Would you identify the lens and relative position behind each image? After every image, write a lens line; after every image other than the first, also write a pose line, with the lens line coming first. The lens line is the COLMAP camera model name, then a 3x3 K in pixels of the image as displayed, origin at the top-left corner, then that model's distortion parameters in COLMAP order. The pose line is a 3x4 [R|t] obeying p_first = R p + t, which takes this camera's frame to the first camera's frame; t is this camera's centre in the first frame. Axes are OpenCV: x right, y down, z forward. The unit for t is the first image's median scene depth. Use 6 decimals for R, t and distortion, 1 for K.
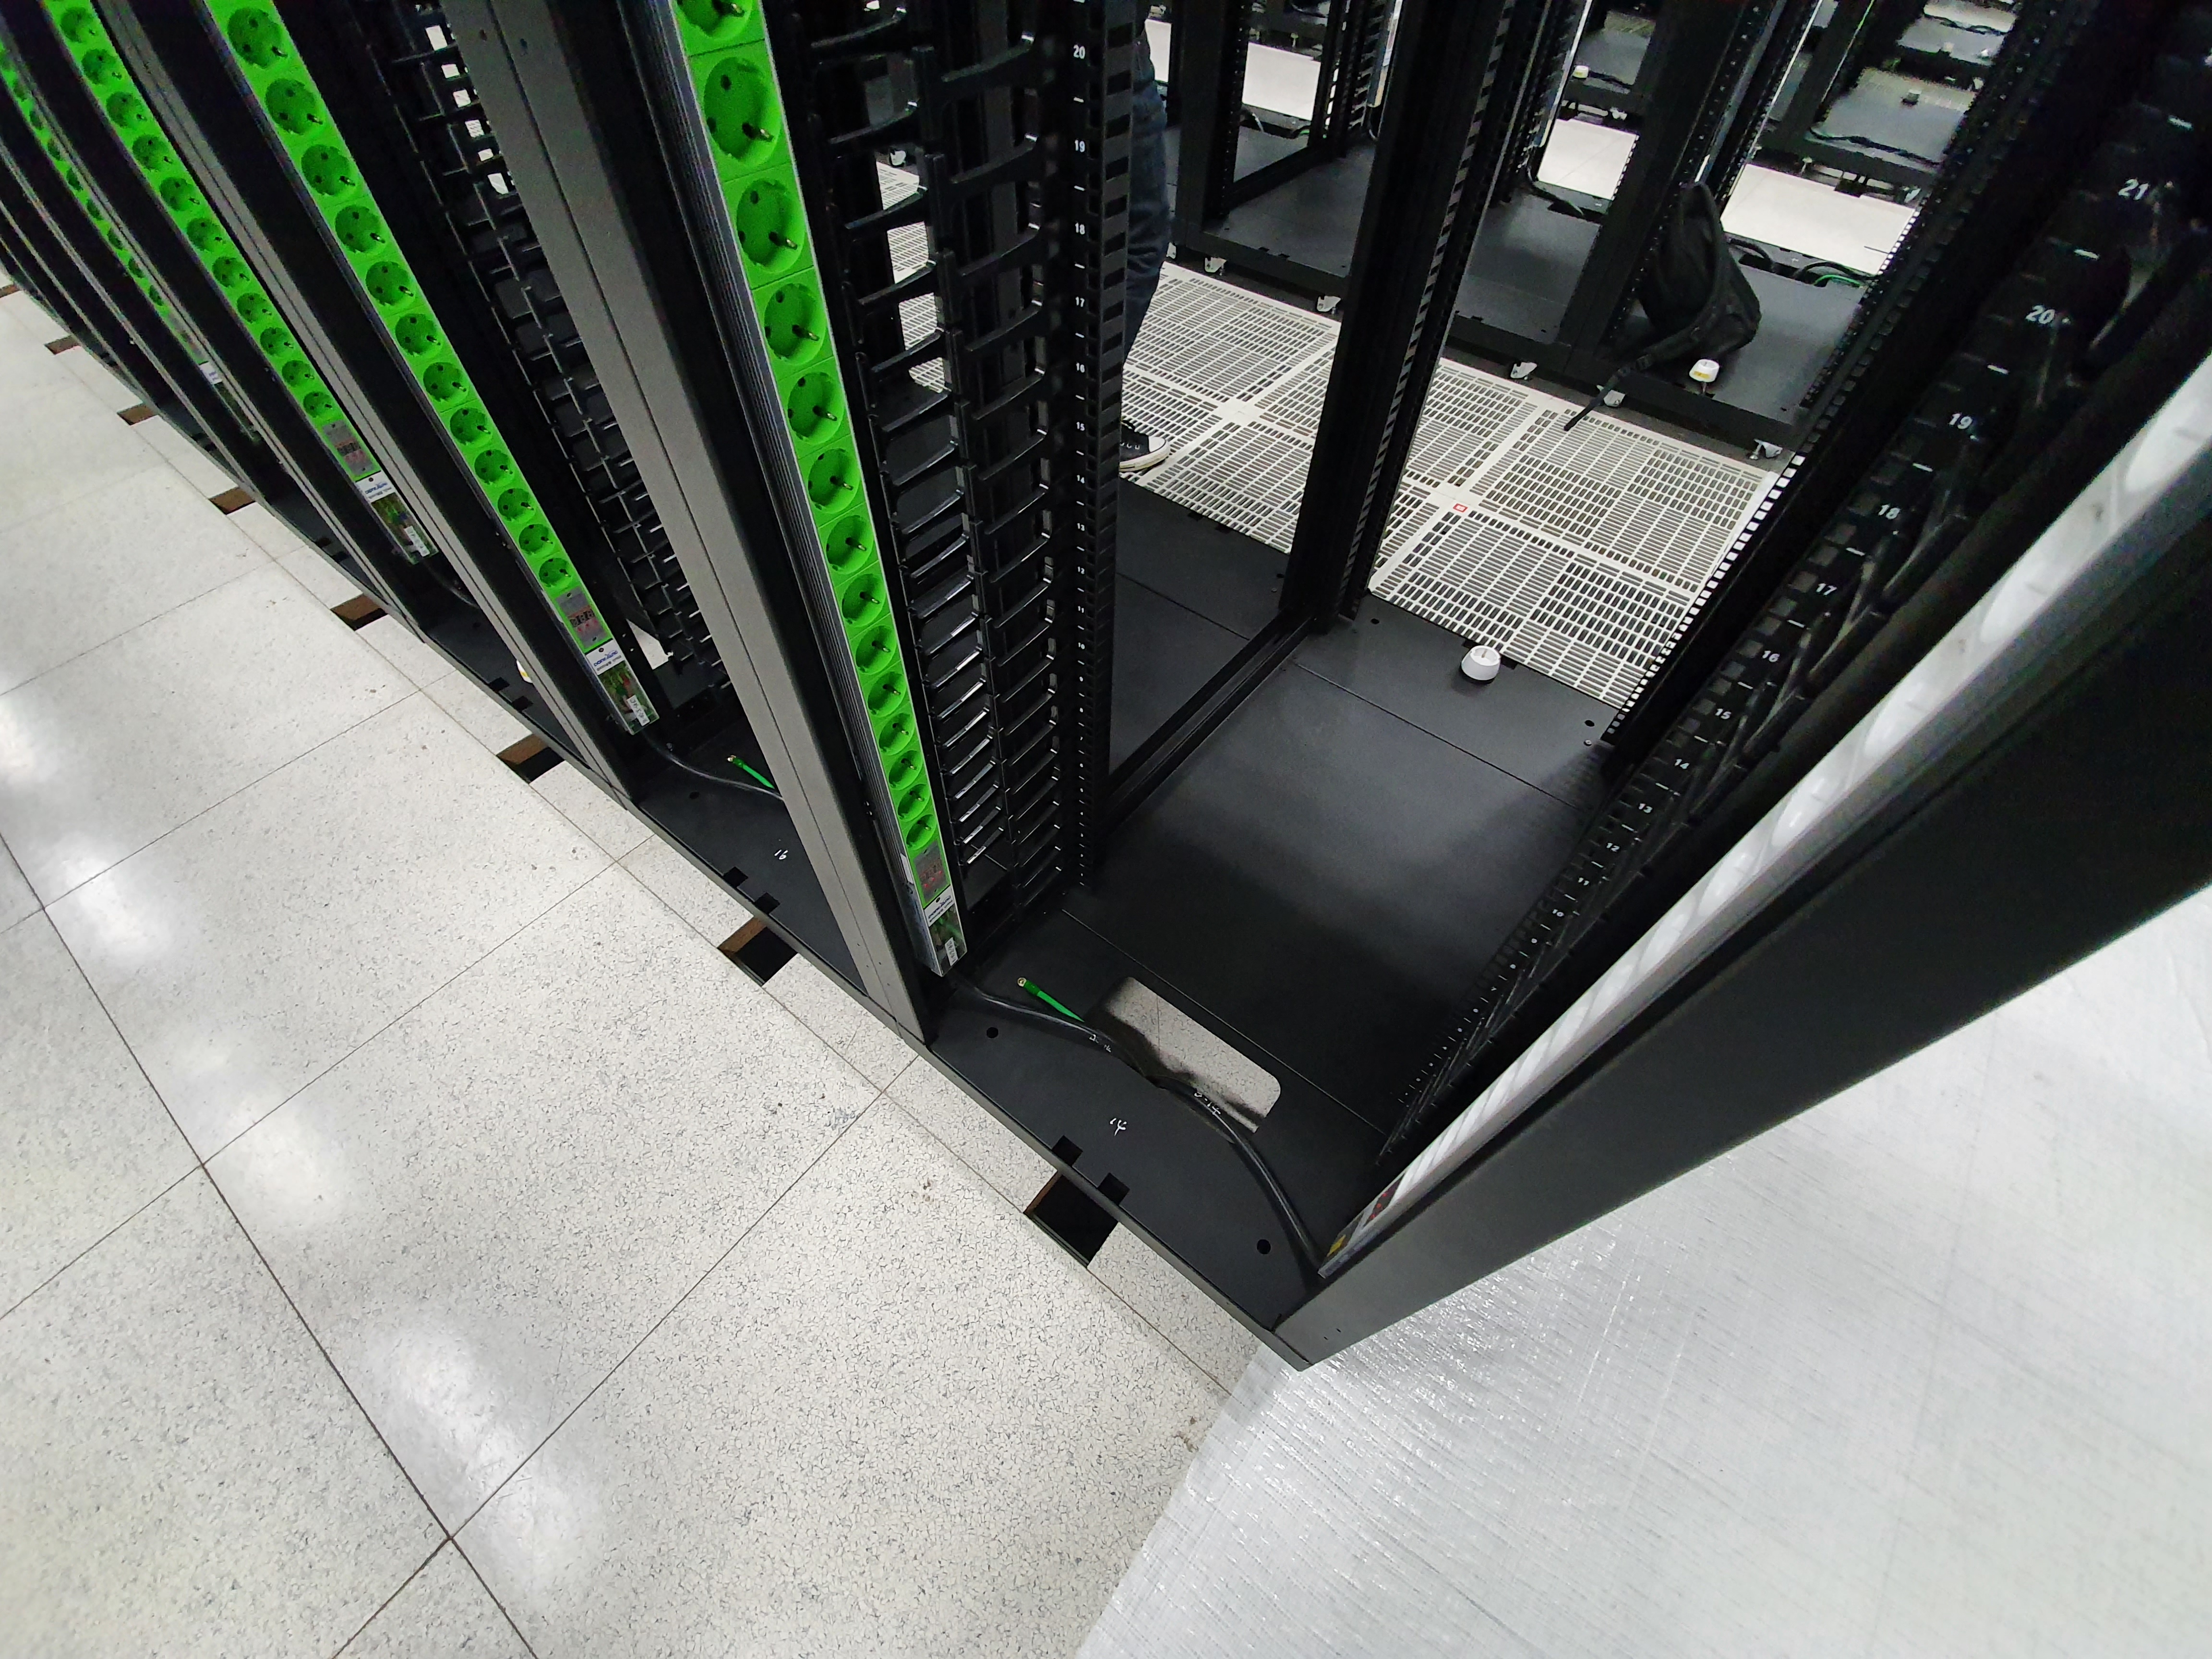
lens RADIAL K [[866.4, 0, 1116.3], [0, 866.4, 838.6], [0, 0, 1]] dist [0.010138, -0.011353]
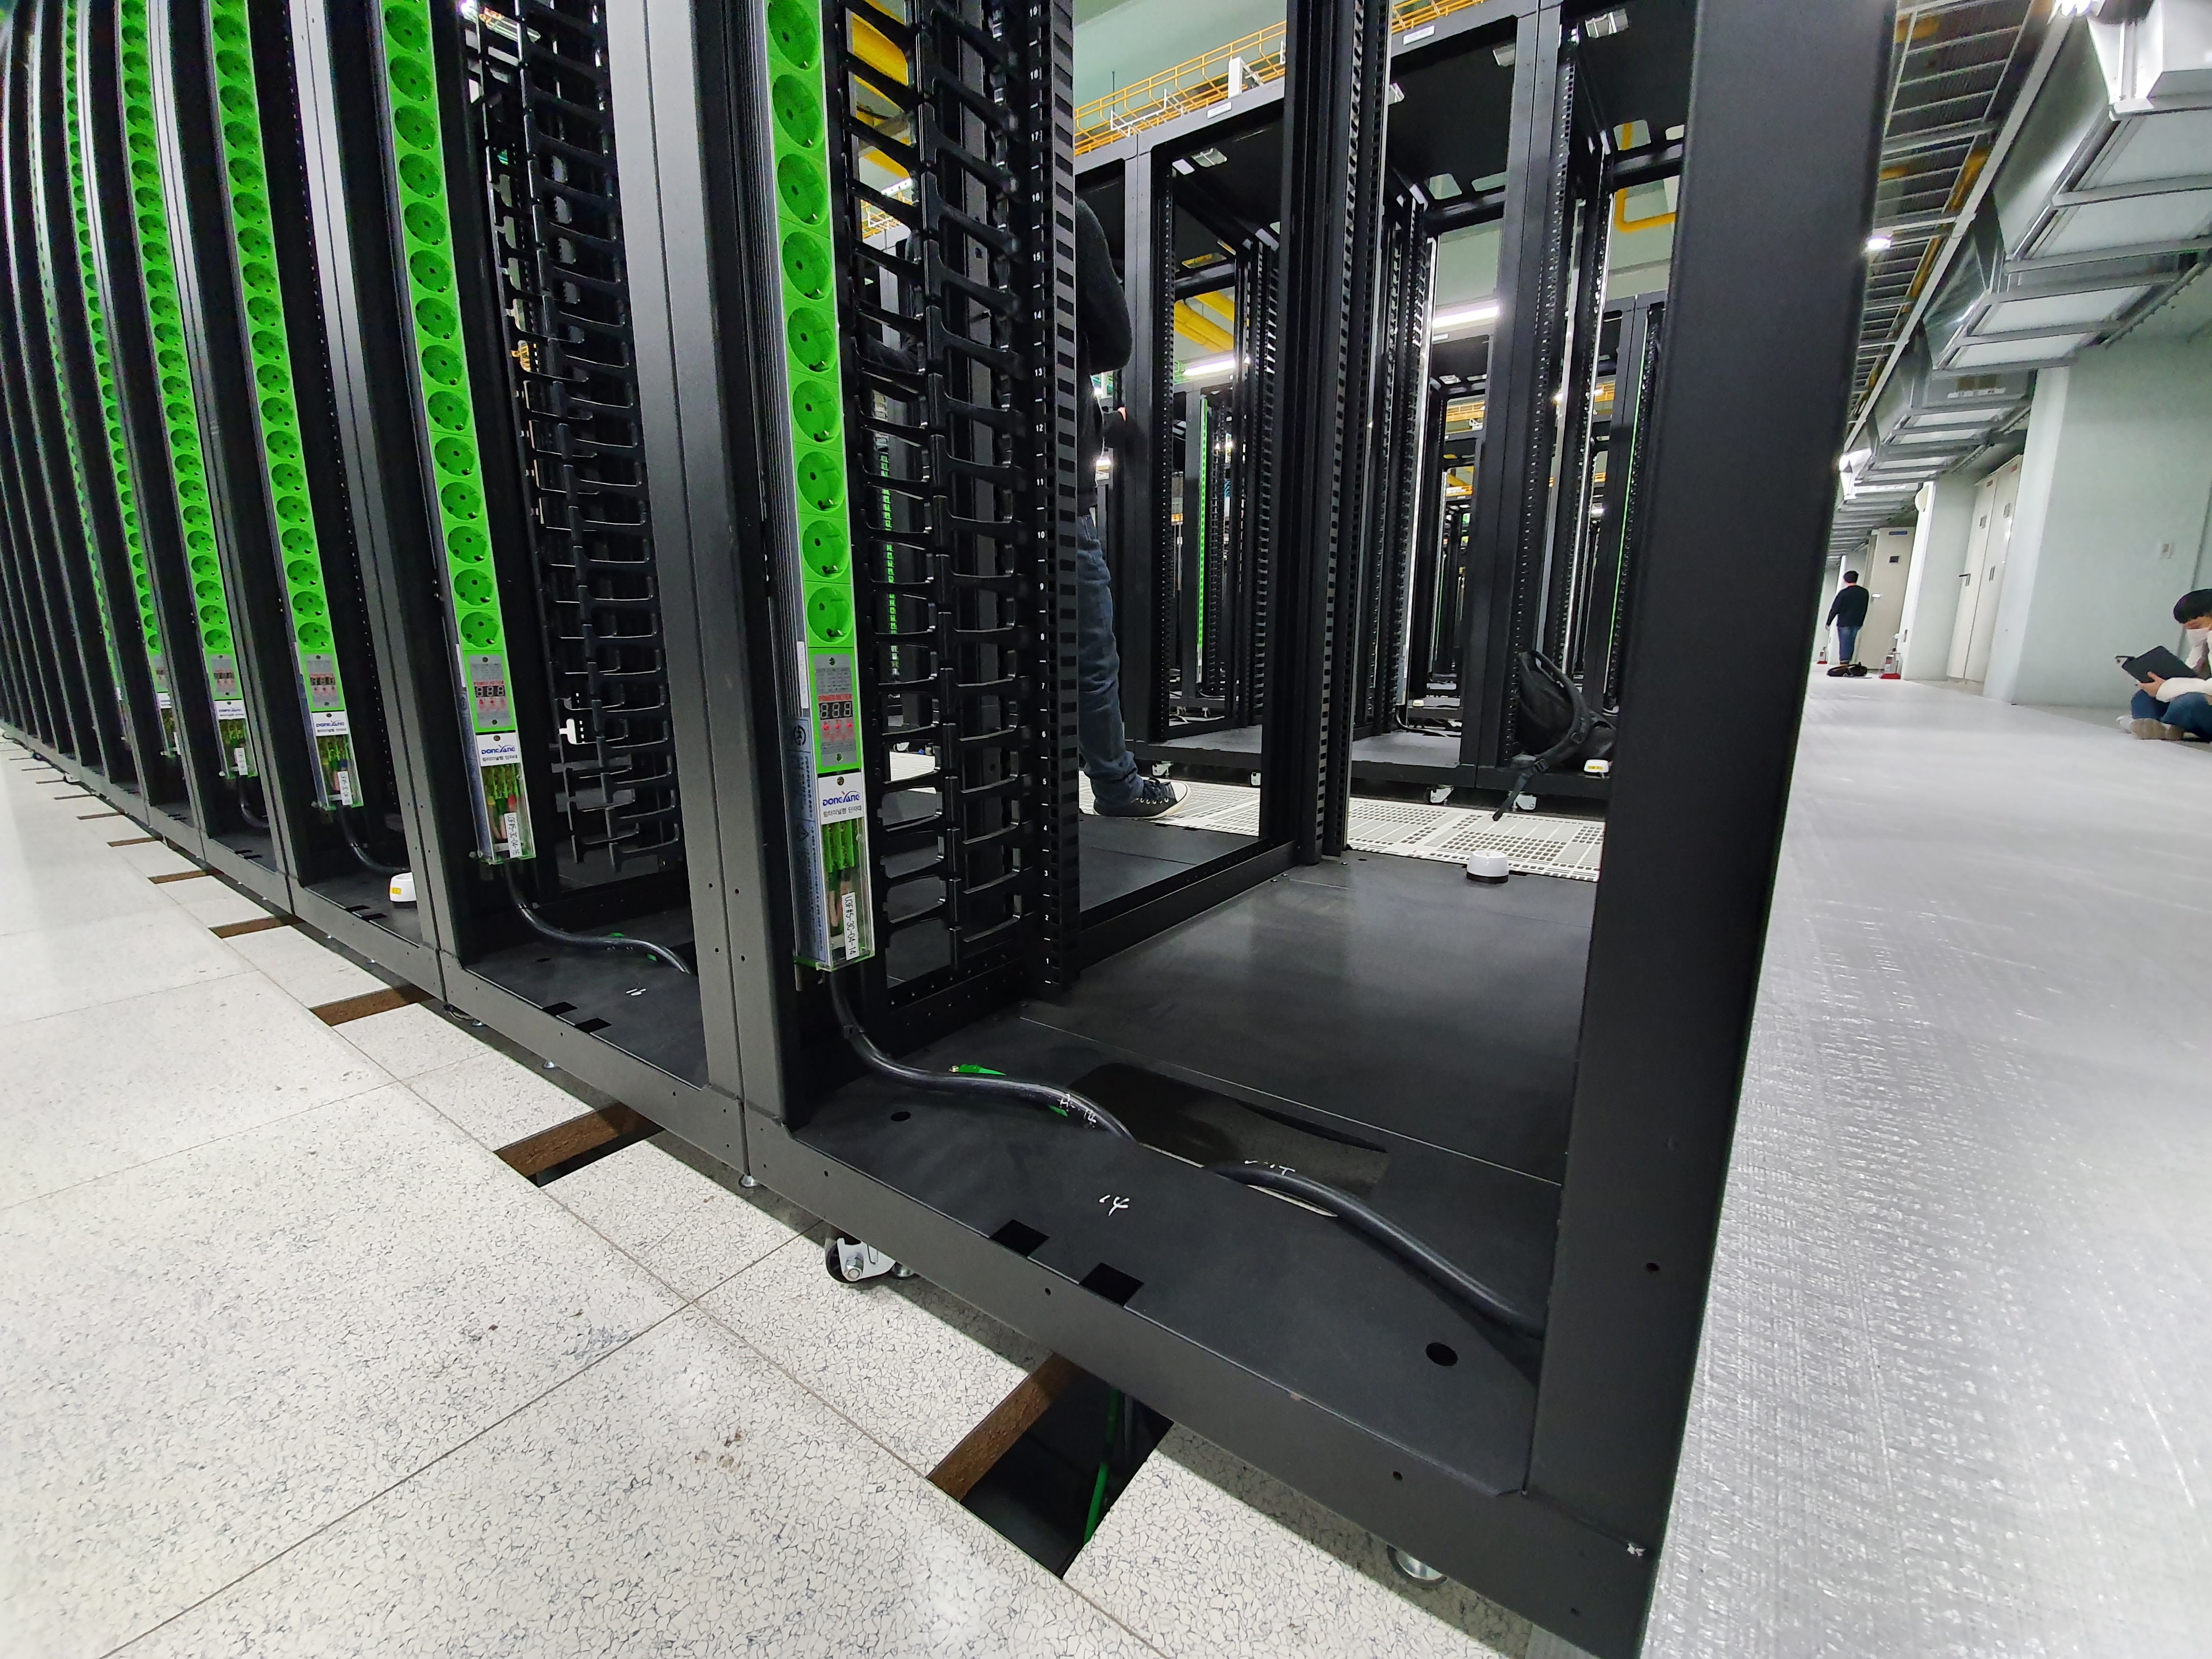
lens RADIAL K [[869.5, 0, 1117.9], [0, 869.5, 833.4], [0, 0, 1]] dist [0.011106, -0.016129]
pose [[0.998165, -0.039643, 0.045762, -0.005119], [0.060014, 0.747691, -0.661330, 0.231408], [-0.007999, 0.662863, 0.748698, 0.194801]]
